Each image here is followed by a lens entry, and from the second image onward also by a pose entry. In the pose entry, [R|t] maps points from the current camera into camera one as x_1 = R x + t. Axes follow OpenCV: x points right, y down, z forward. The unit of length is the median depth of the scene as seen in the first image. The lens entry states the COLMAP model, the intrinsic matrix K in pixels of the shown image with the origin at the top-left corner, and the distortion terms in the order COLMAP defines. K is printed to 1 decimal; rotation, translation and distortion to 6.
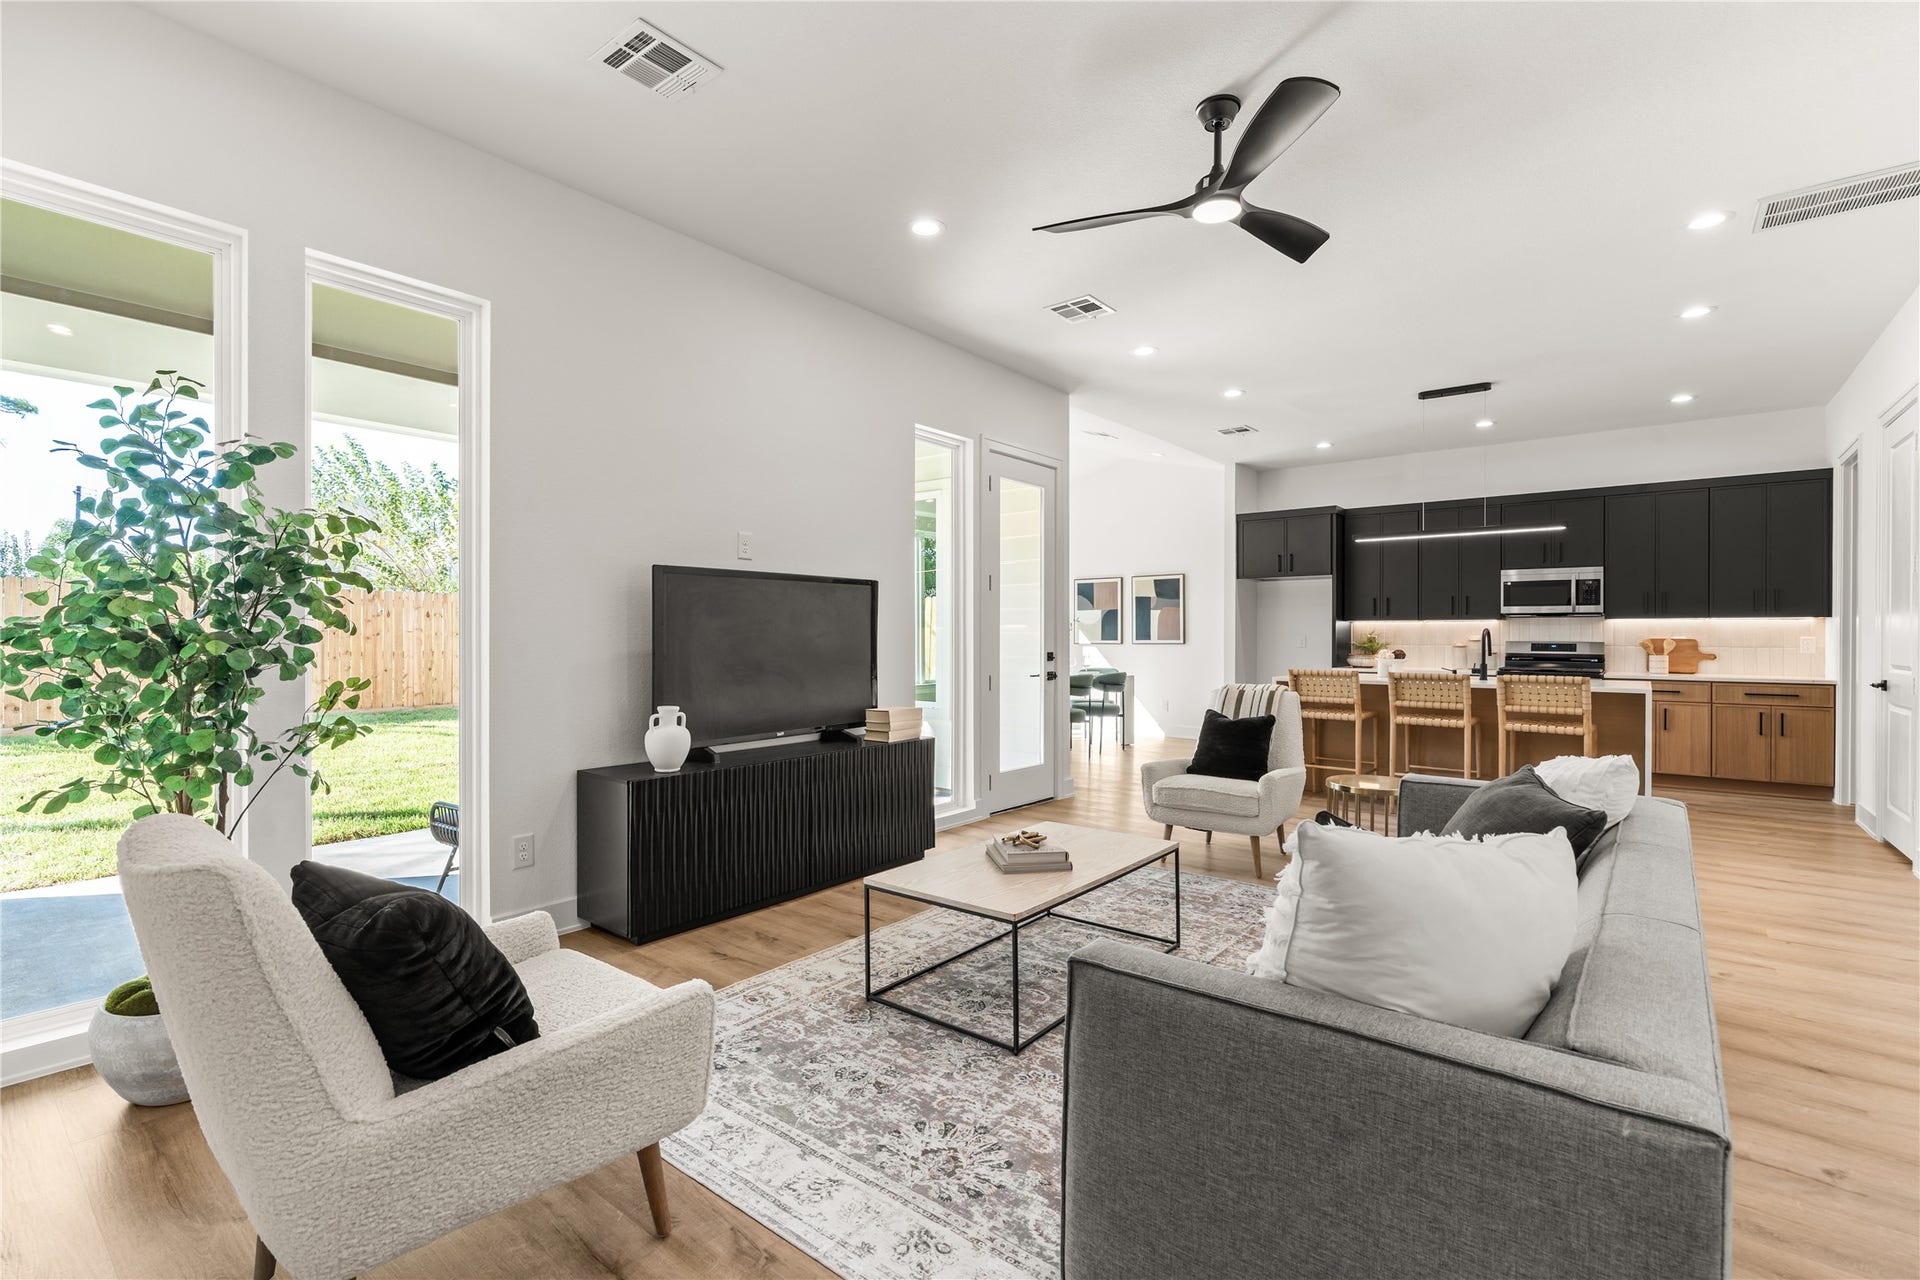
lens RADIAL K [[859.4, 0, 956.0], [0, 859.4, 638.5], [0, 0, 1]] dist [0.003876, 0.000699]
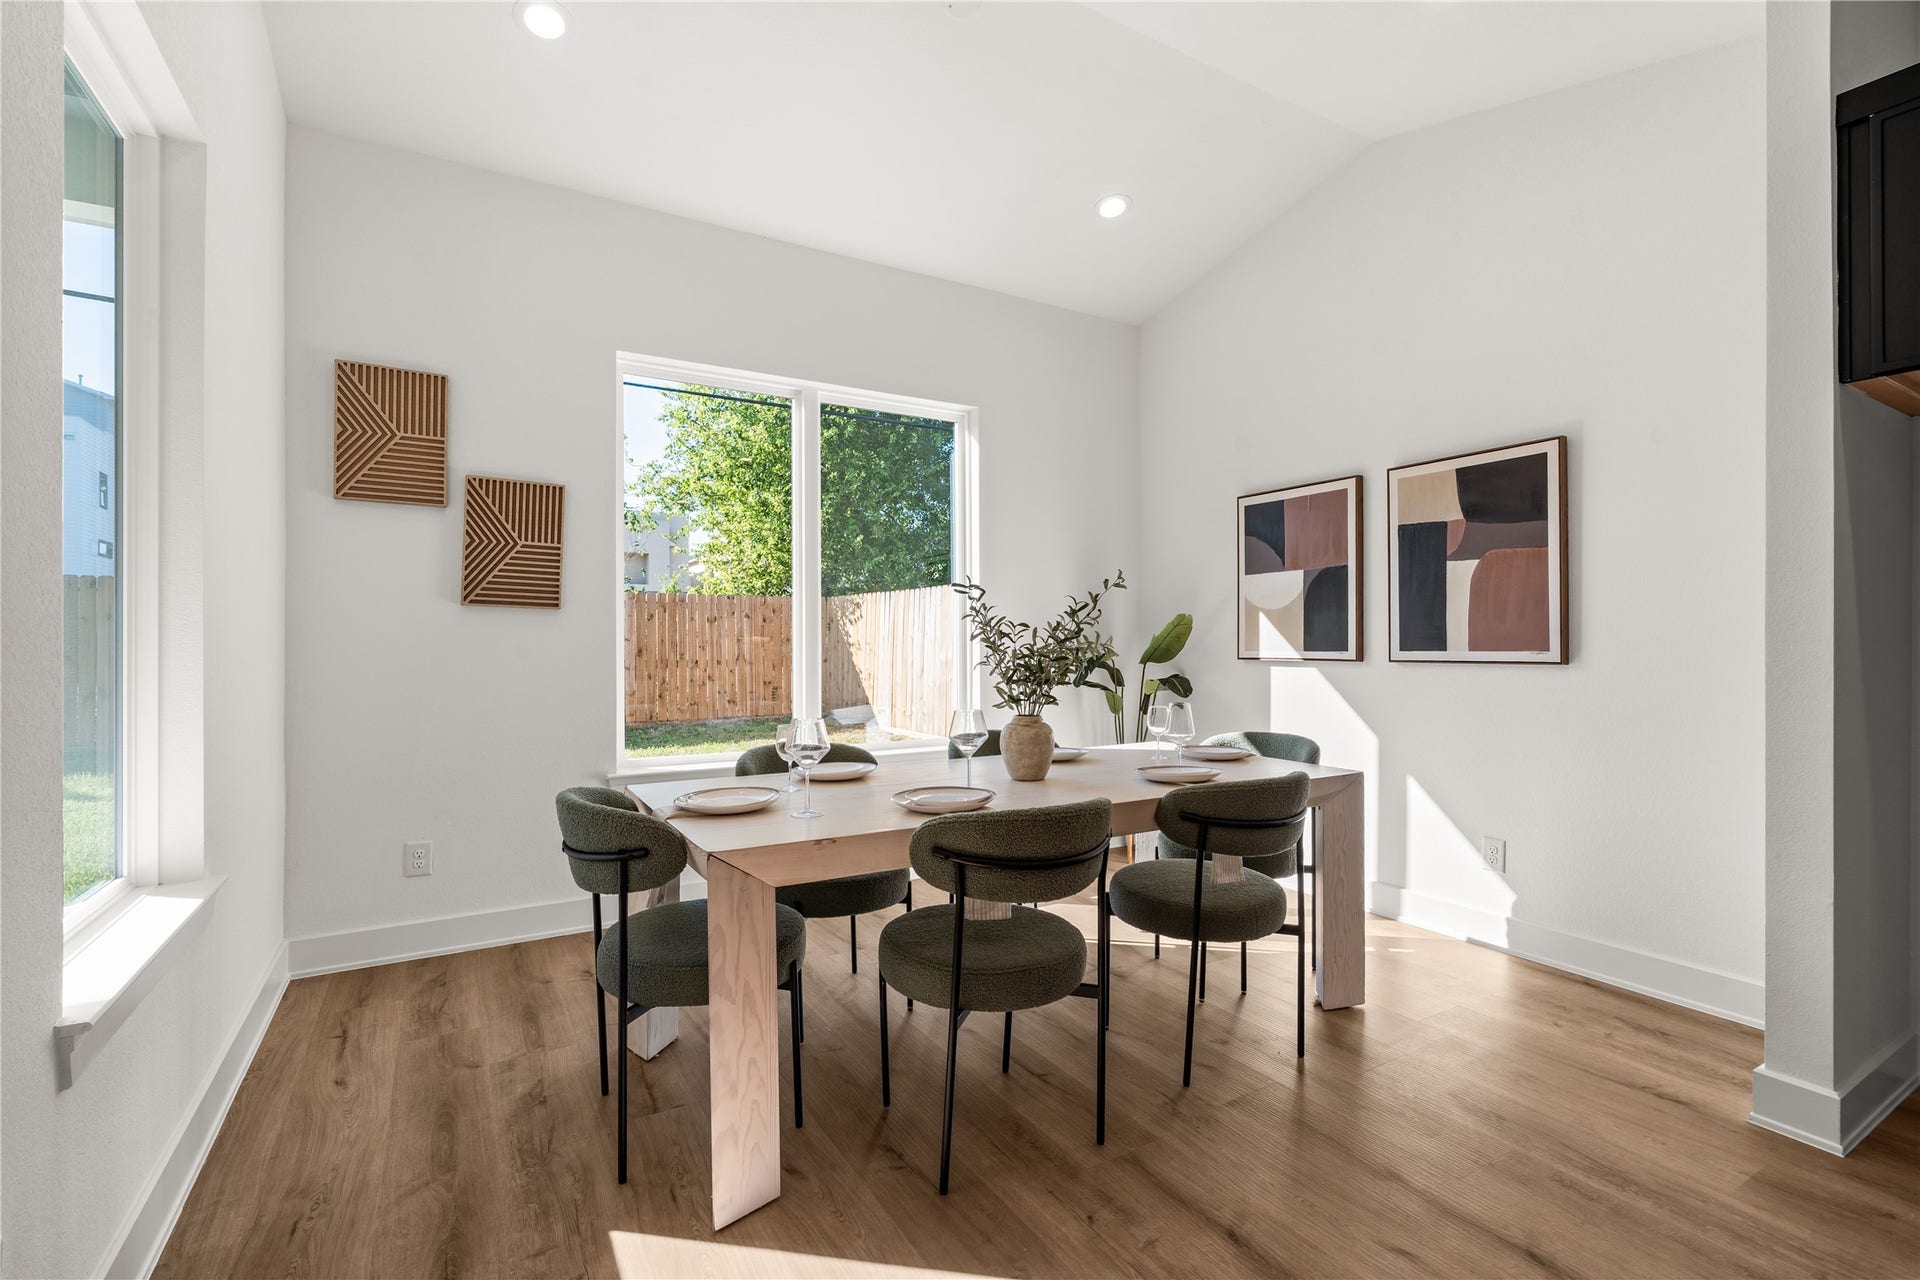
lens RADIAL K [[859.4, 0, 969.1], [0, 859.4, 638.8], [0, 0, 1]] dist [0.003876, 0.000699]
pose [[0.941848, 0.002160, -0.336033, 0.162892], [-0.005818, 0.999934, -0.009882, 0.001525], [0.335989, 0.011262, 0.941799, 0.617496]]
